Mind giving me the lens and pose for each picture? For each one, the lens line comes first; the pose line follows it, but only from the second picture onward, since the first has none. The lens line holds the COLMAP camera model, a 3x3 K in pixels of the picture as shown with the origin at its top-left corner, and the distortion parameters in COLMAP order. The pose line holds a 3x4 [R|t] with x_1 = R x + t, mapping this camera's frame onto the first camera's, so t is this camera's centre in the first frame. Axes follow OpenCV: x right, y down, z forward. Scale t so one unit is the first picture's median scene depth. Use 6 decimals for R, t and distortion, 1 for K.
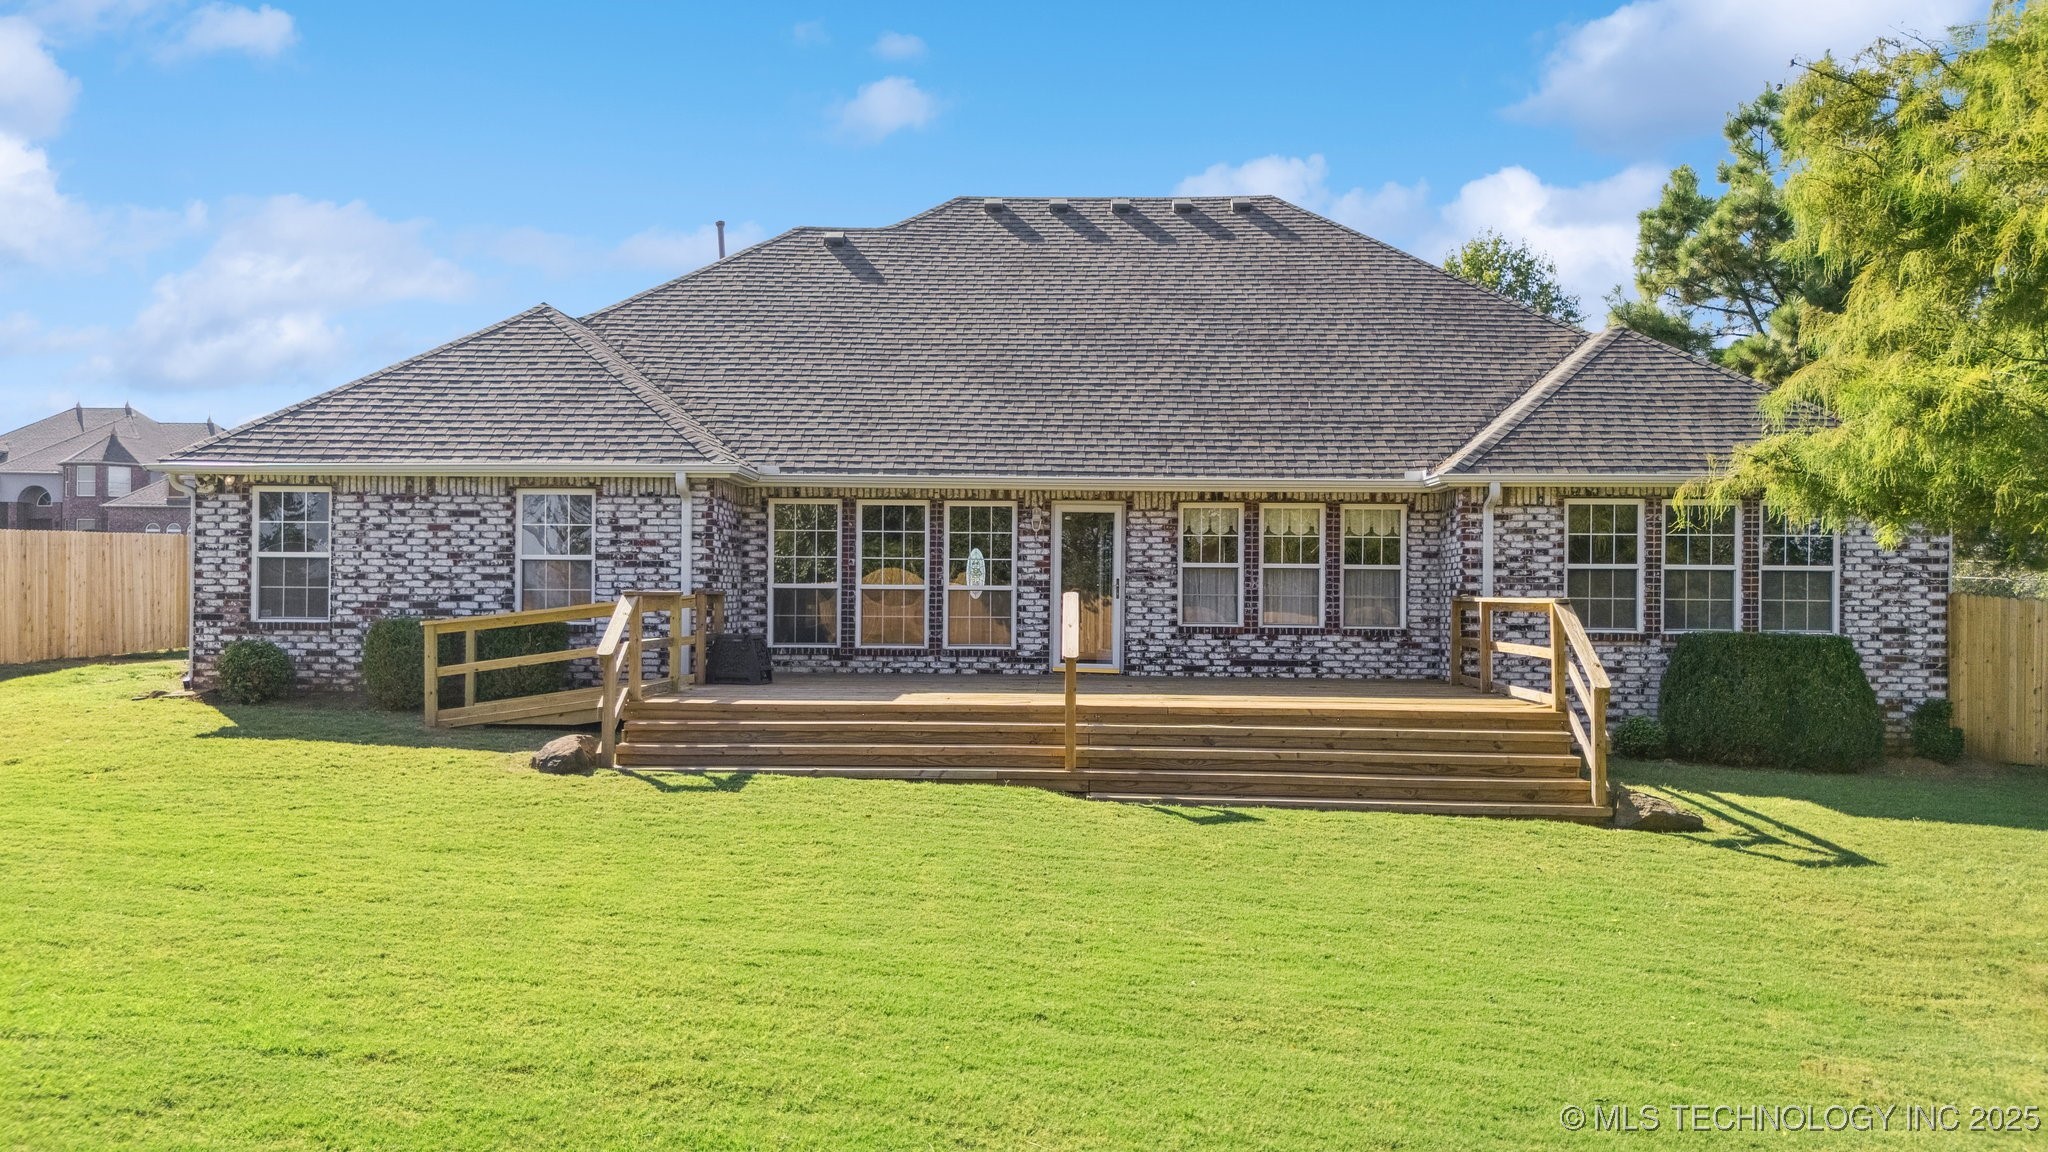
lens RADIAL K [[1489.7, 0, 1024.0], [0, 1489.7, 576.0], [0, 0, 1]] dist [0.106459, -0.244889]
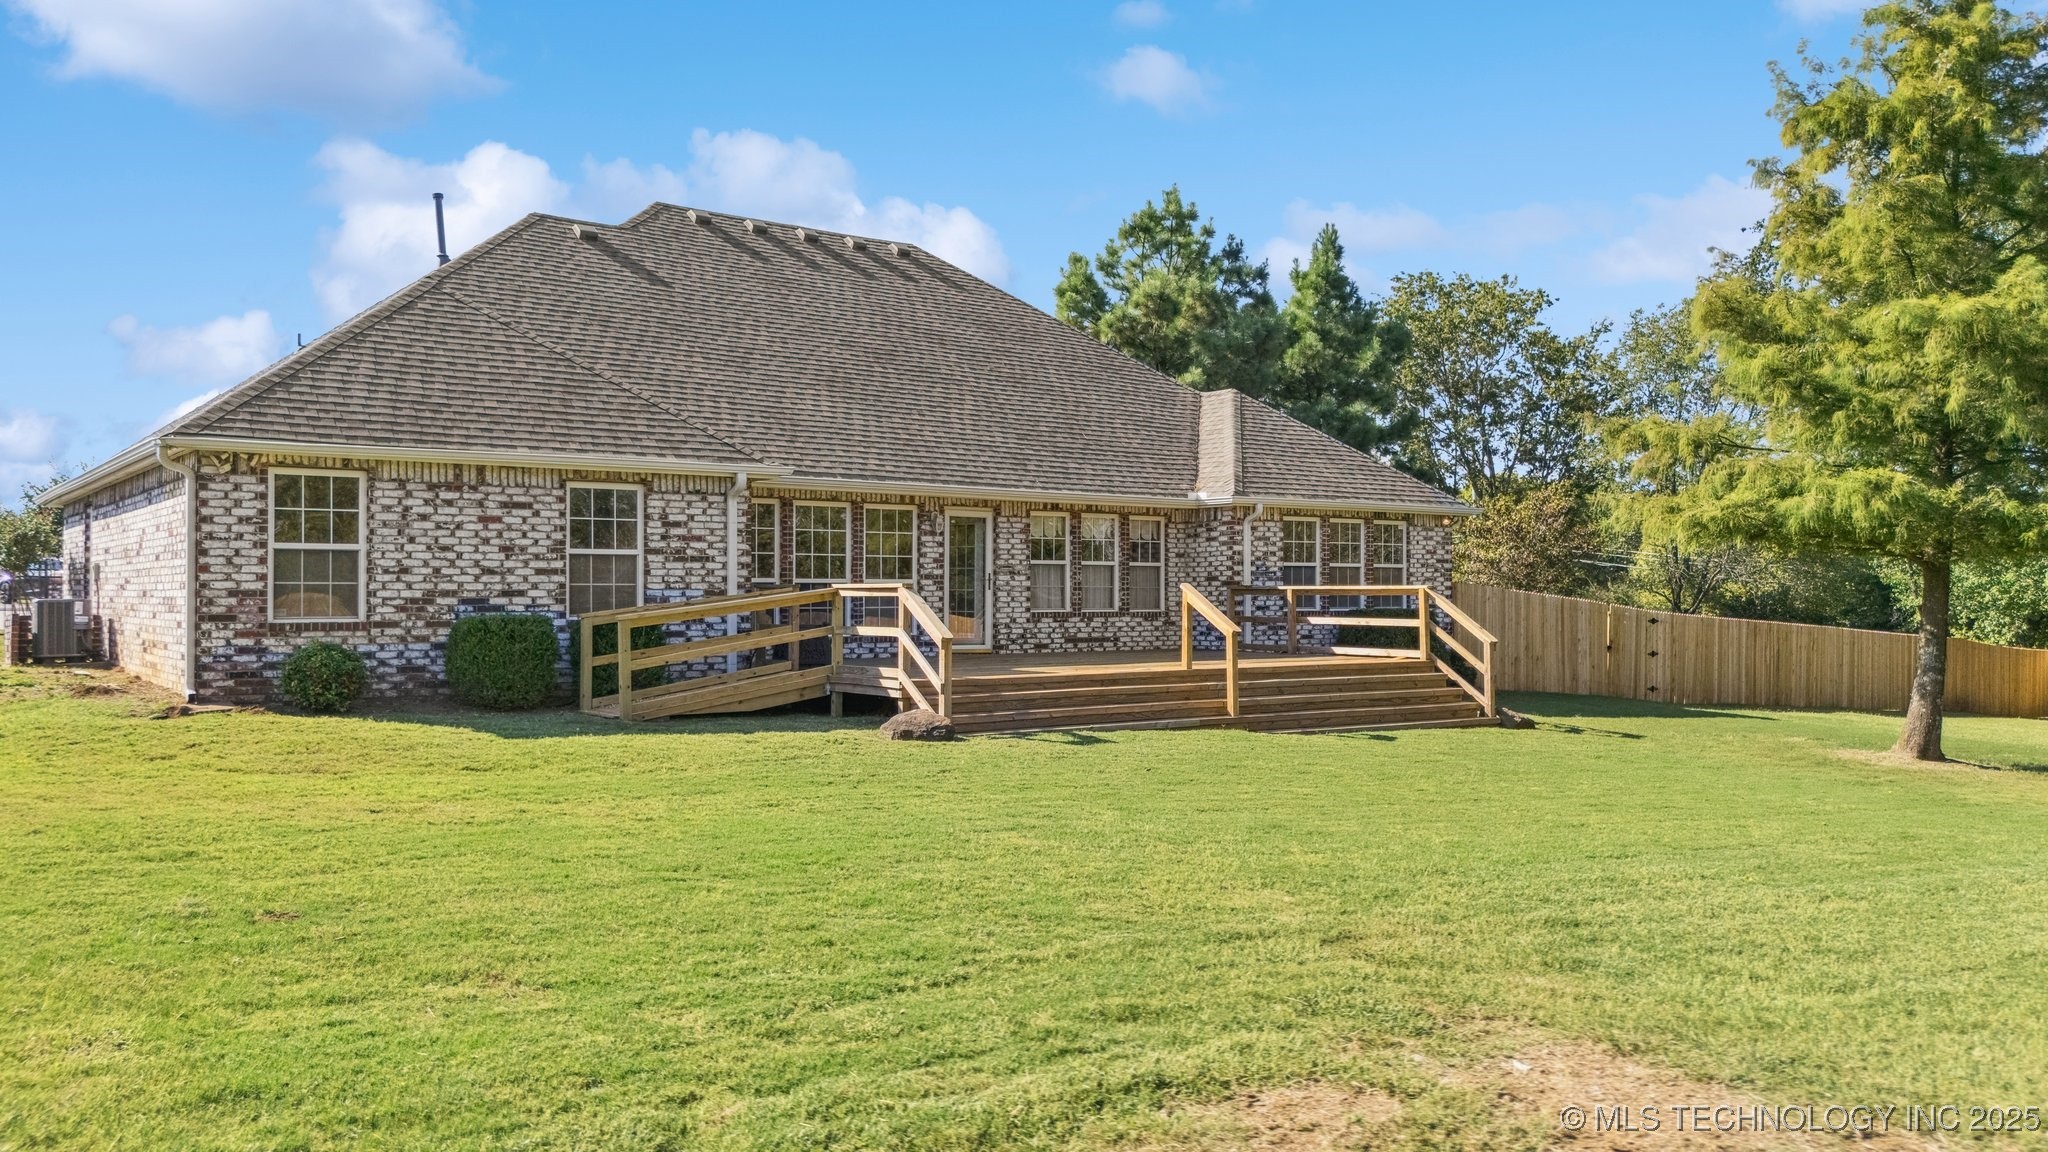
lens RADIAL K [[1489.7, 0, 1024.0], [0, 1489.7, 576.0], [0, 0, 1]] dist [0.106459, -0.244889]
pose [[0.789577, -0.001705, 0.613649, -0.704748], [0.000479, 0.999998, 0.002162, 0.001621], [-0.613651, -0.001413, 0.789576, 0.043771]]
